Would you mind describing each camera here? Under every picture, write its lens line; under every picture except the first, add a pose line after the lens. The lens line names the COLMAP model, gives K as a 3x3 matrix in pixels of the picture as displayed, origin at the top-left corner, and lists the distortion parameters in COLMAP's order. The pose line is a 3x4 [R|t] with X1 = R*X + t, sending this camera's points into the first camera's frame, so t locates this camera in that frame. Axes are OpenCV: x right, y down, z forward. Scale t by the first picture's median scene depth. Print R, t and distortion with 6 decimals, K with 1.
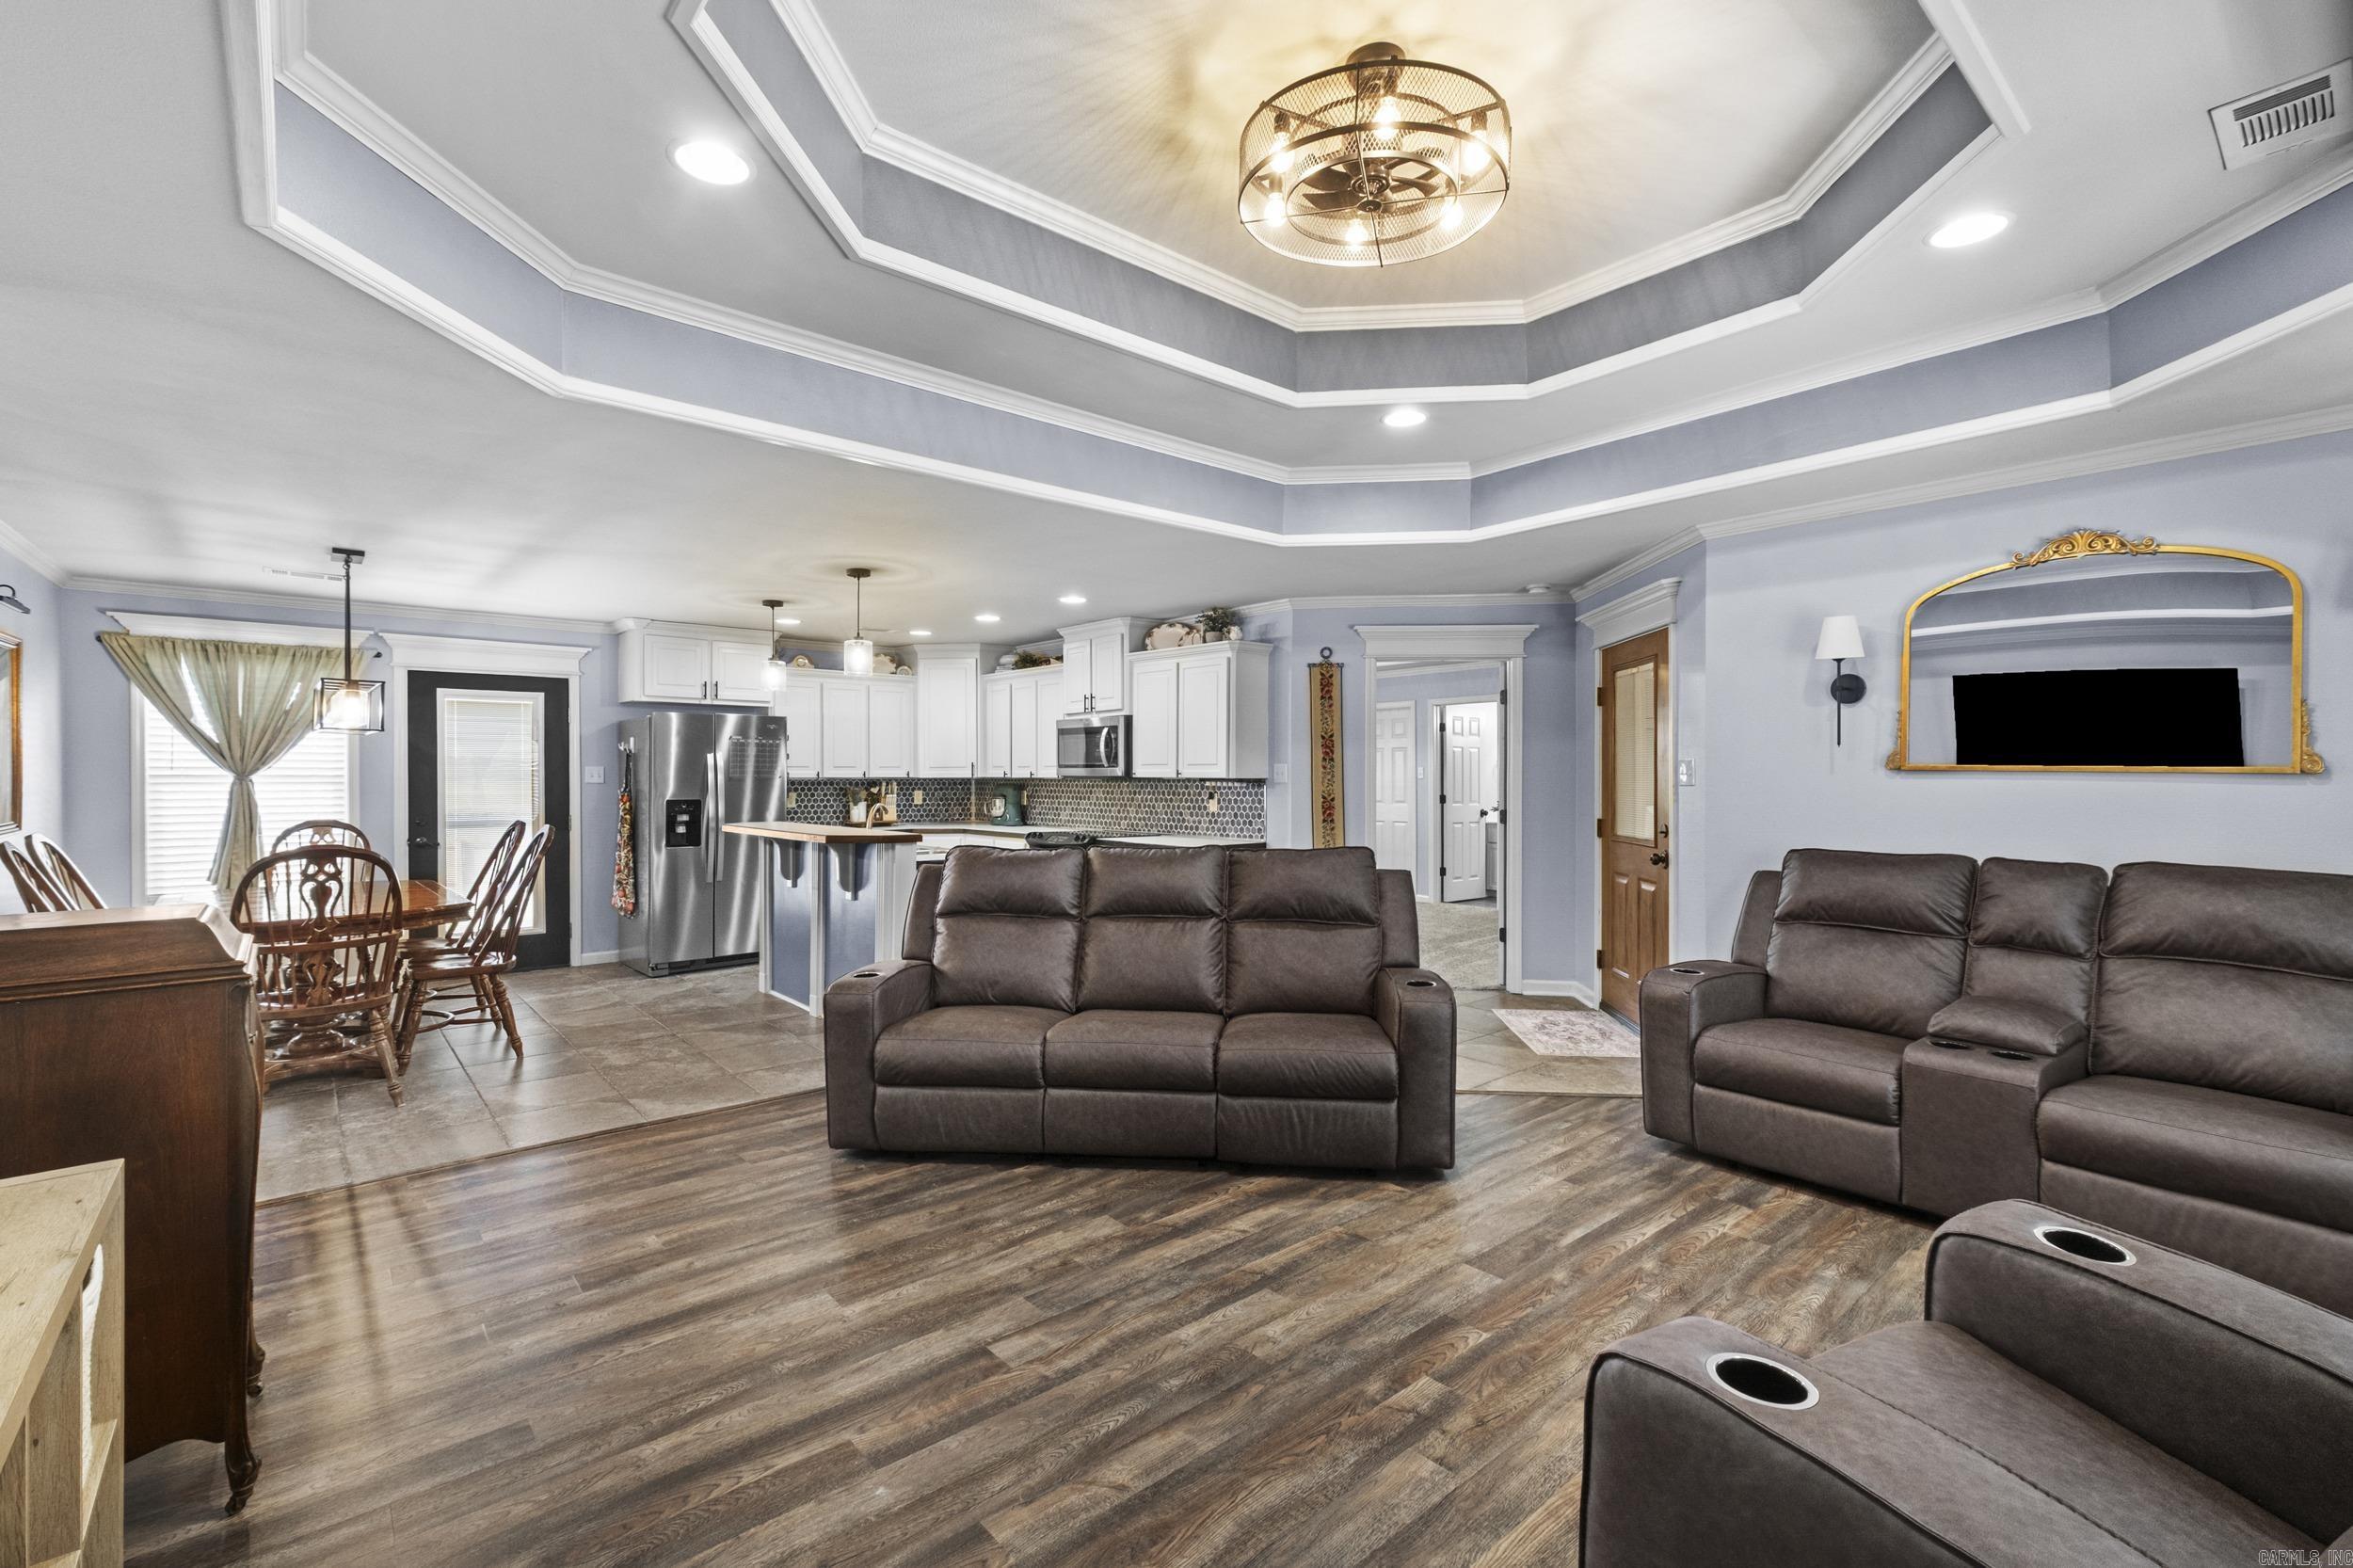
lens RADIAL K [[1026.8, 0, 1162.1], [0, 1026.8, 777.5], [0, 0, 1]] dist [0.007803, 0.000588]
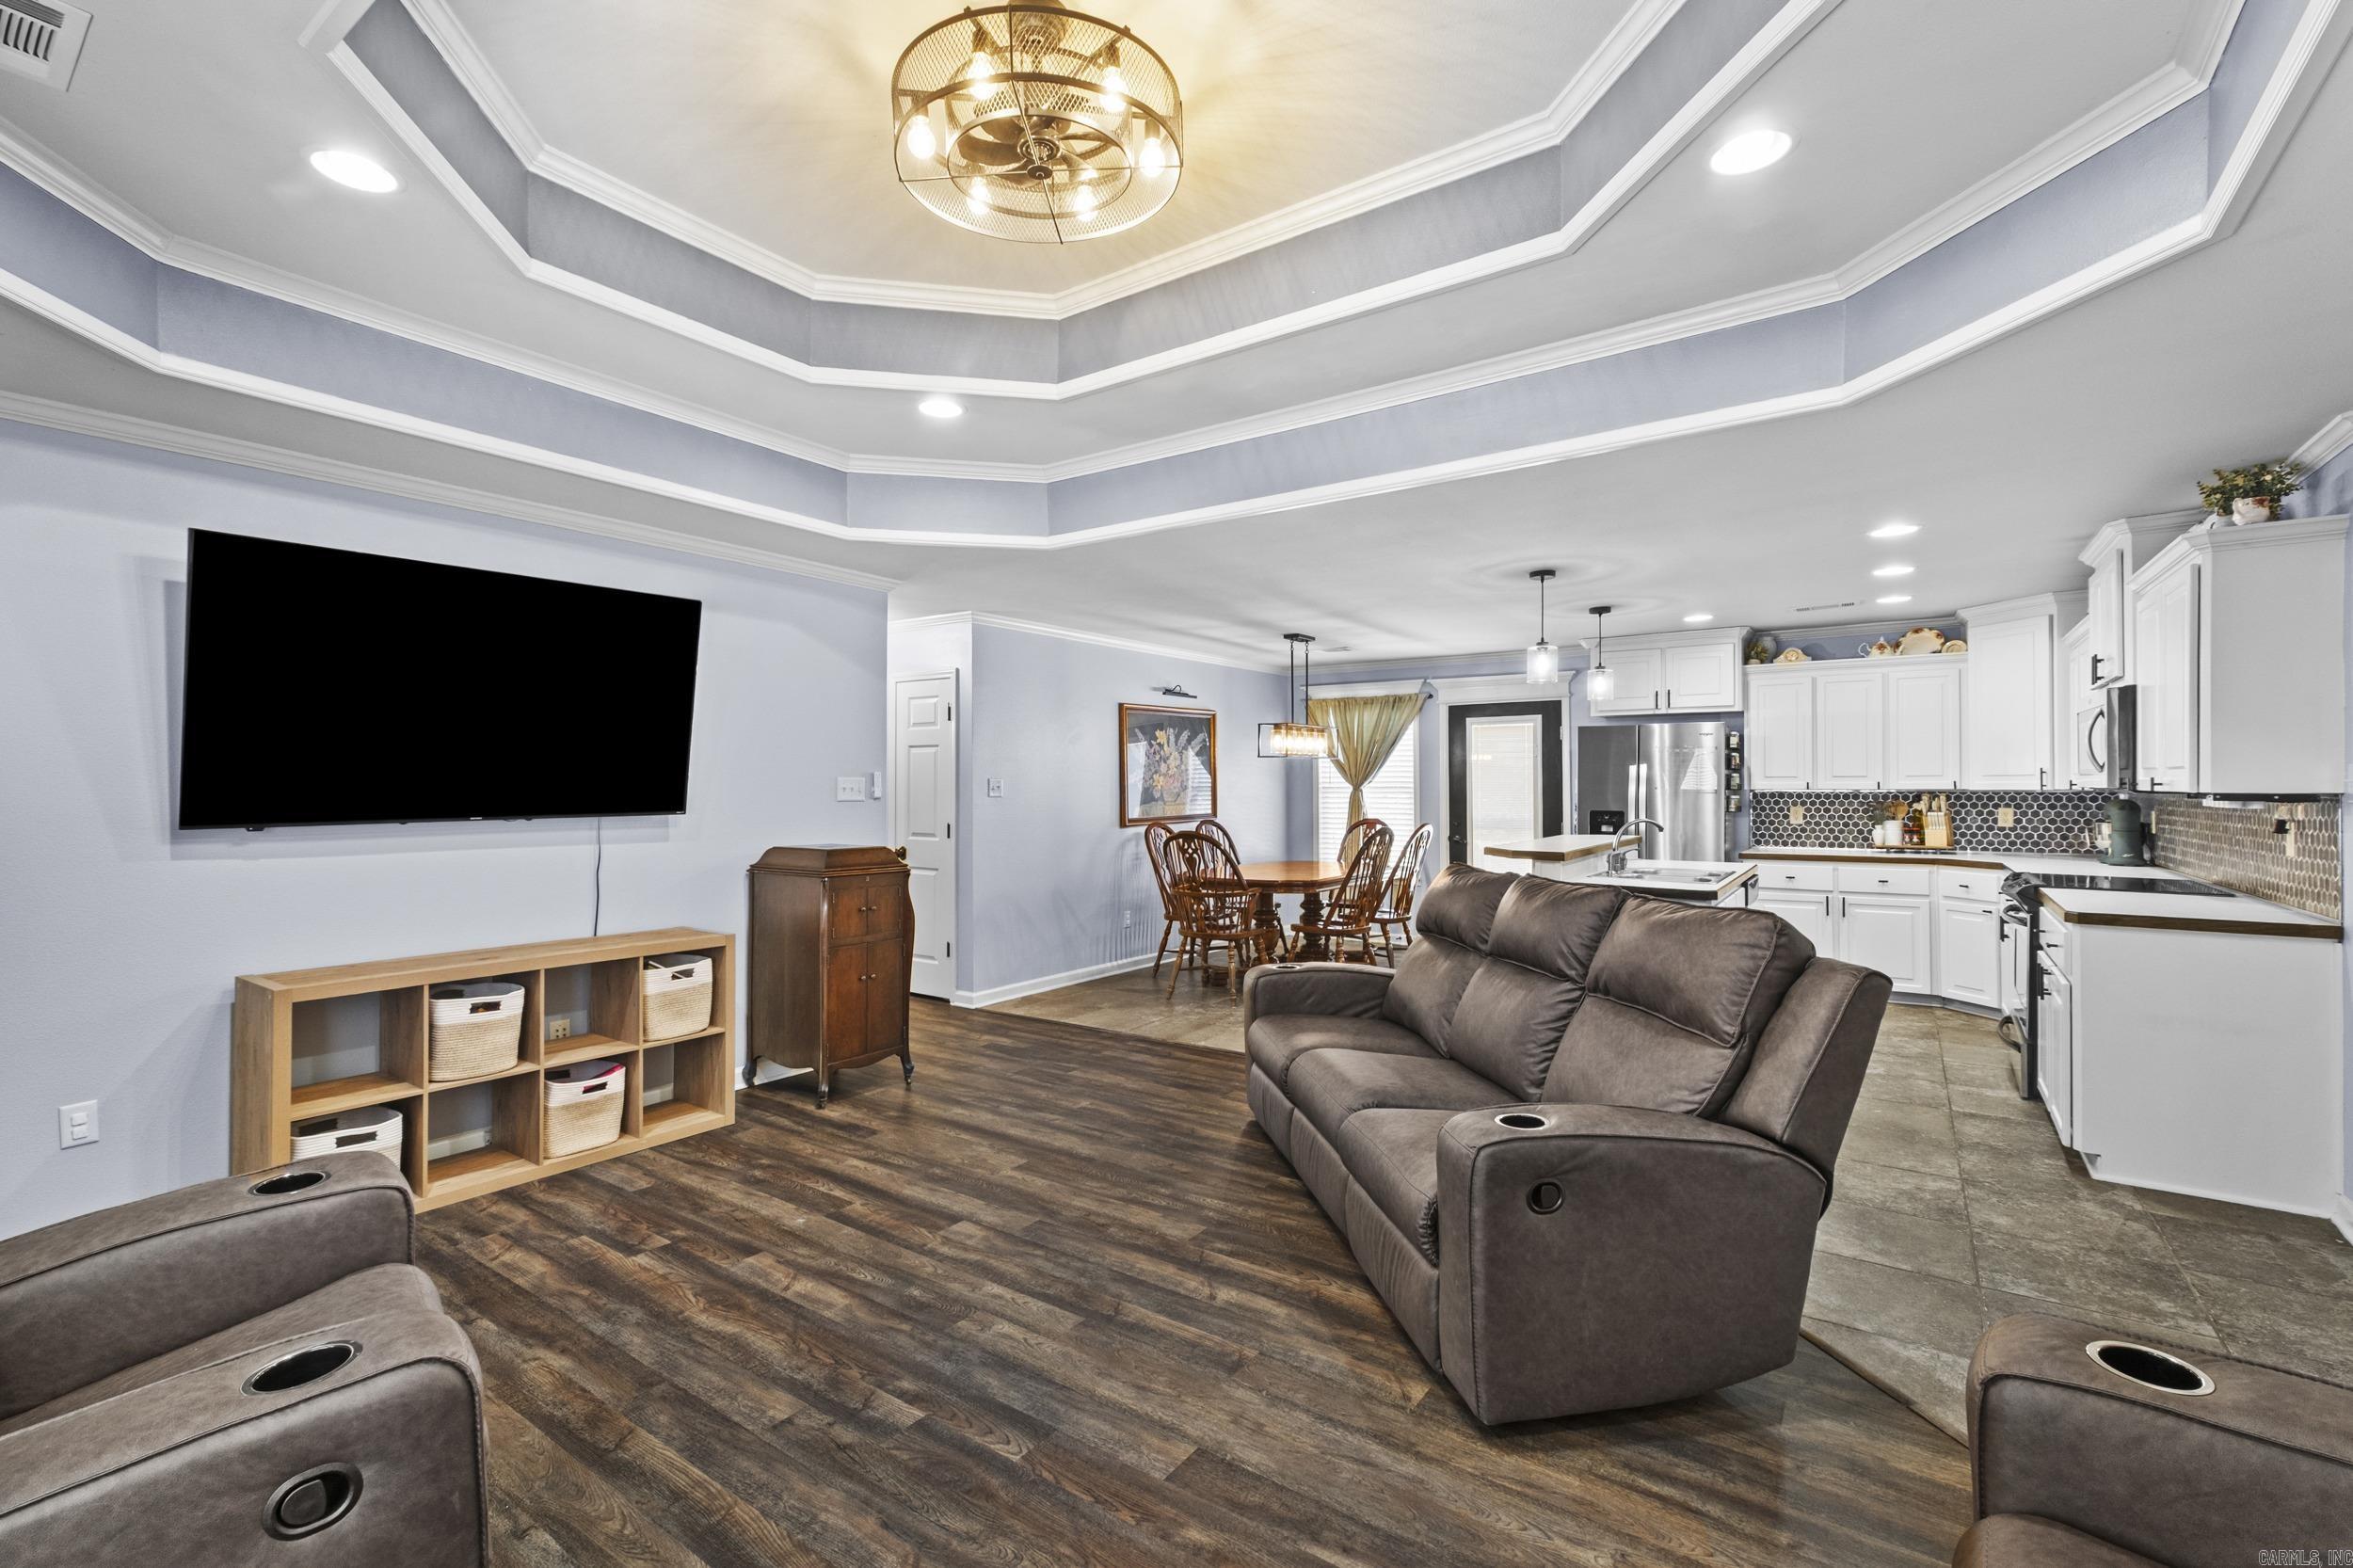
lens RADIAL K [[1026.8, 0, 1166.9], [0, 1026.8, 781.2], [0, 0, 1]] dist [0.007803, 0.000588]
pose [[0.246197, -0.003980, -0.969212, 0.399305], [-0.001809, 0.999988, -0.004566, -0.002142], [0.969218, 0.002877, 0.246187, 0.313375]]
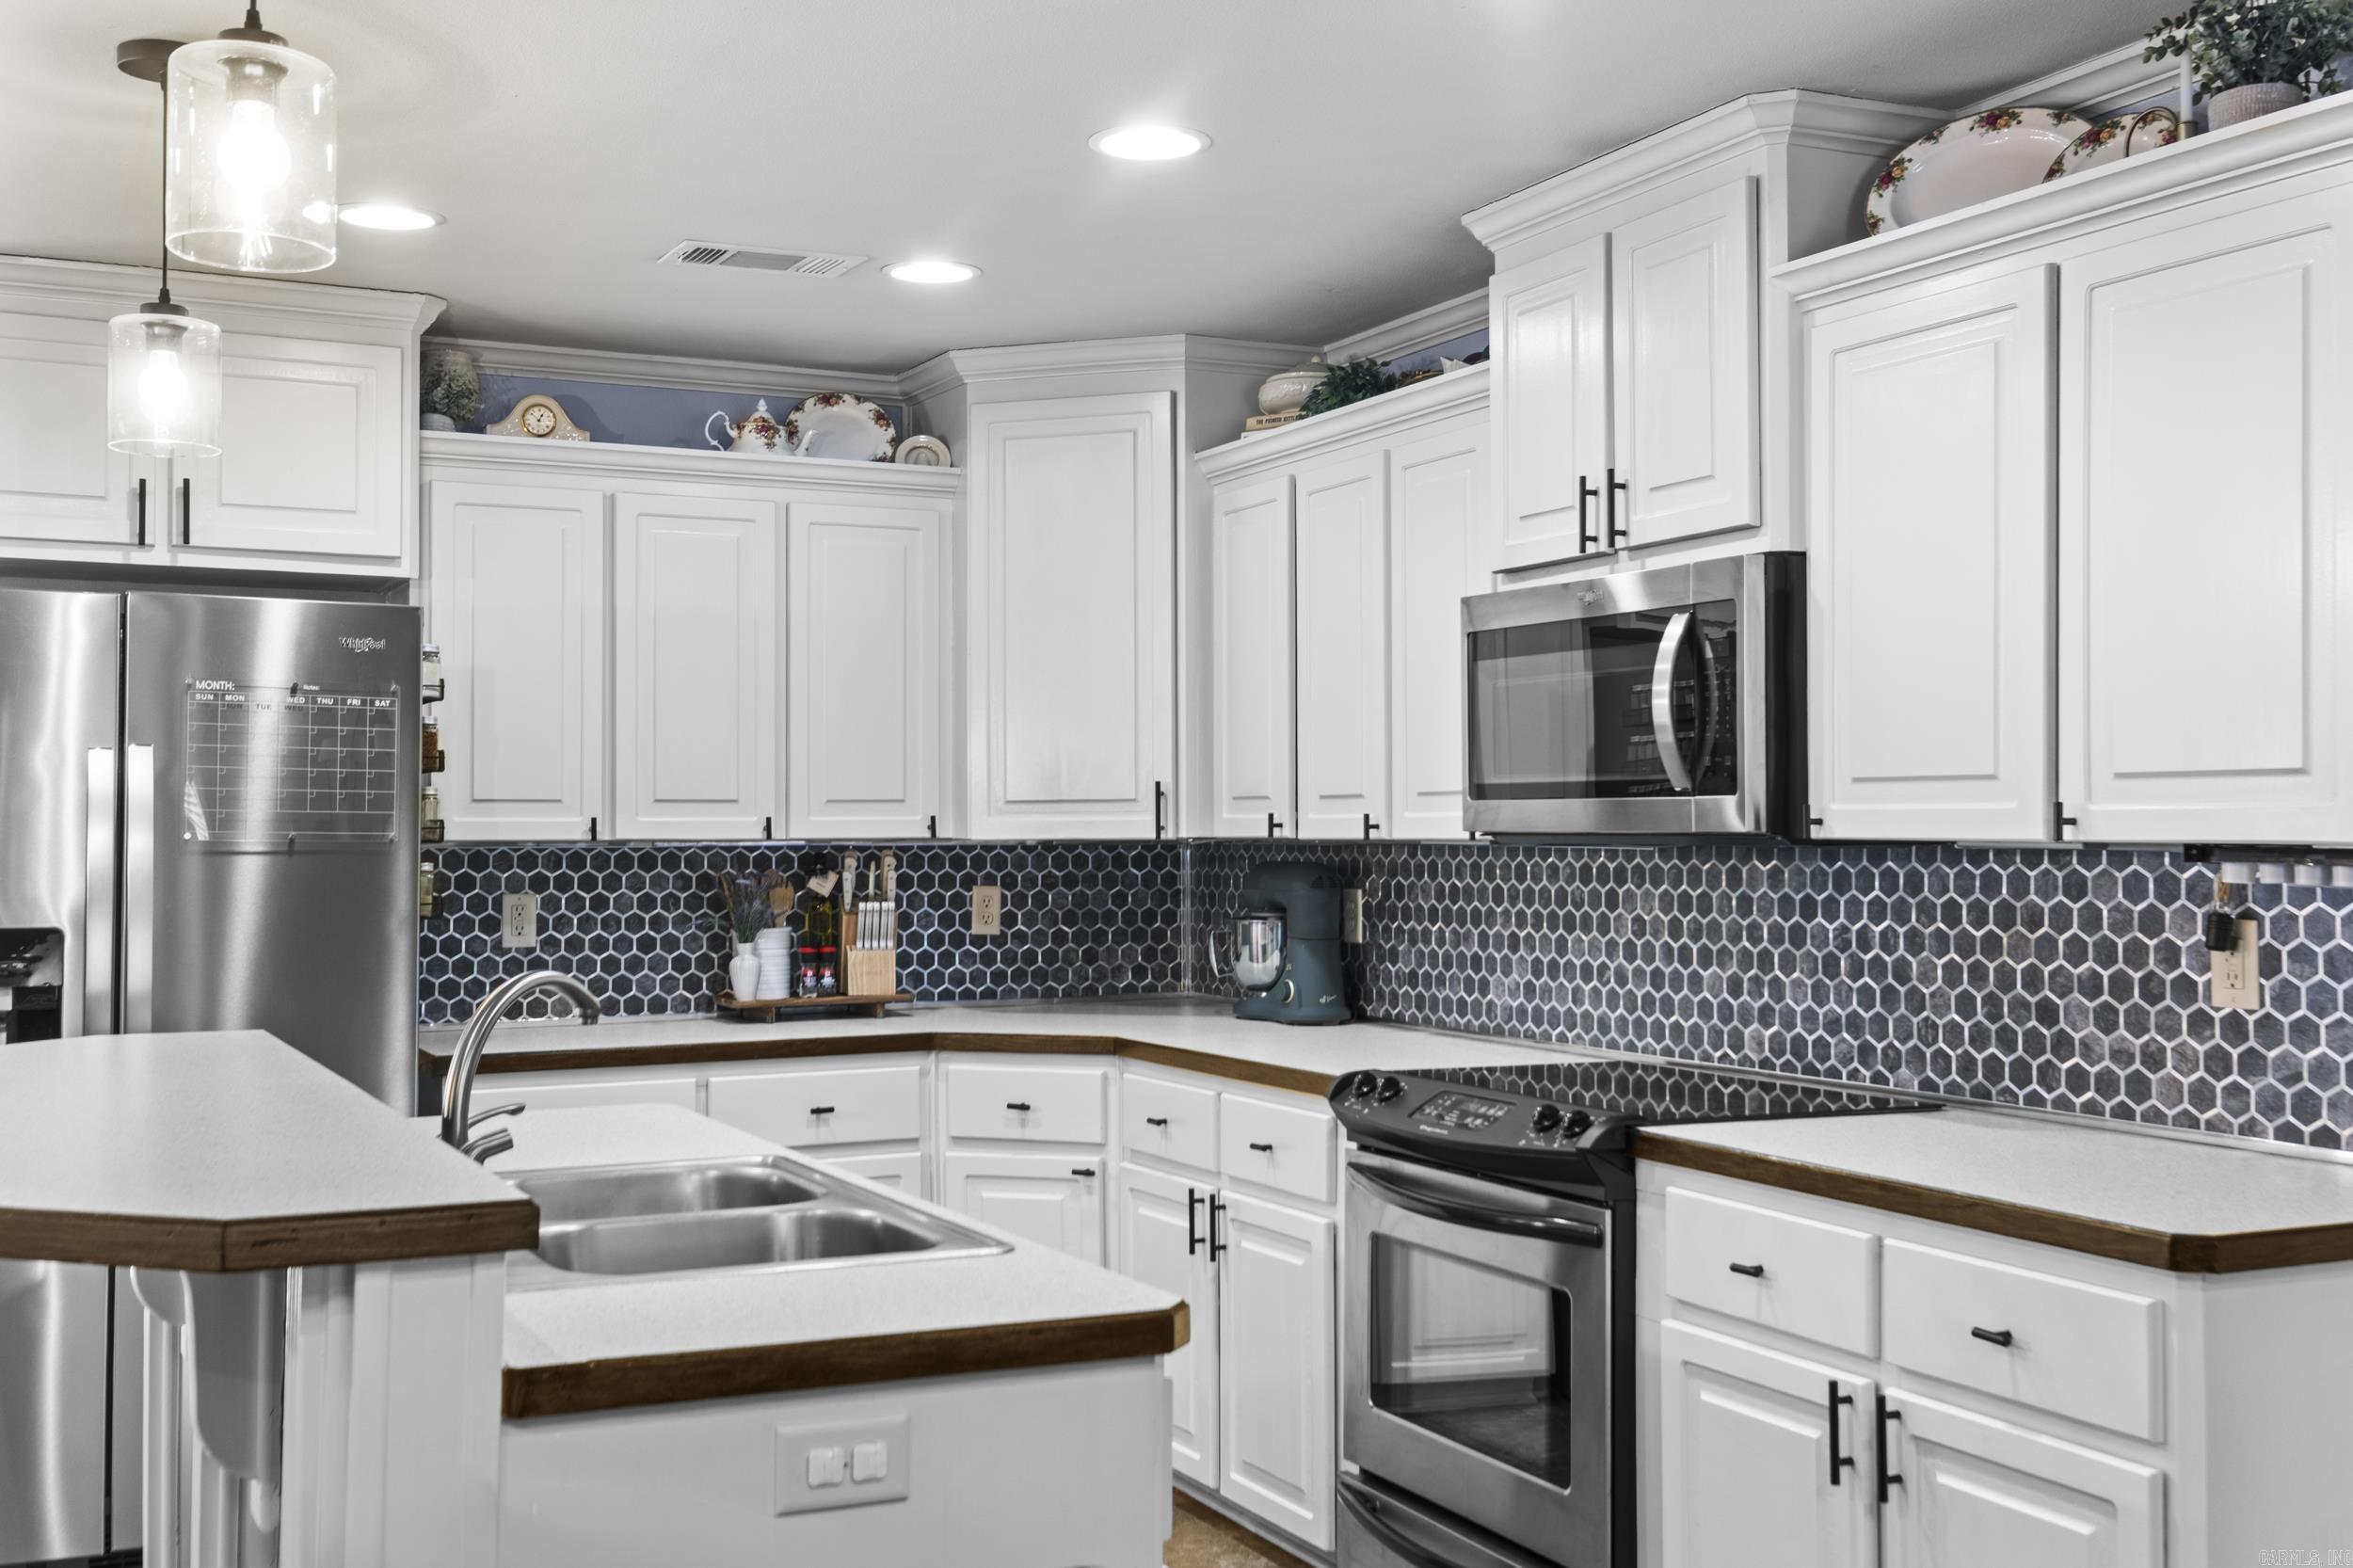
lens RADIAL K [[2395.7, 0, 1175.5], [0, 2395.7, 779.3], [0, 0, 1]] dist [0.038973, 0.000000]
pose [[0.968936, -0.006465, -0.247228, -0.032381], [0.000232, 0.999682, -0.025232, -0.000023], [0.247312, 0.024391, 0.968629, 0.474251]]
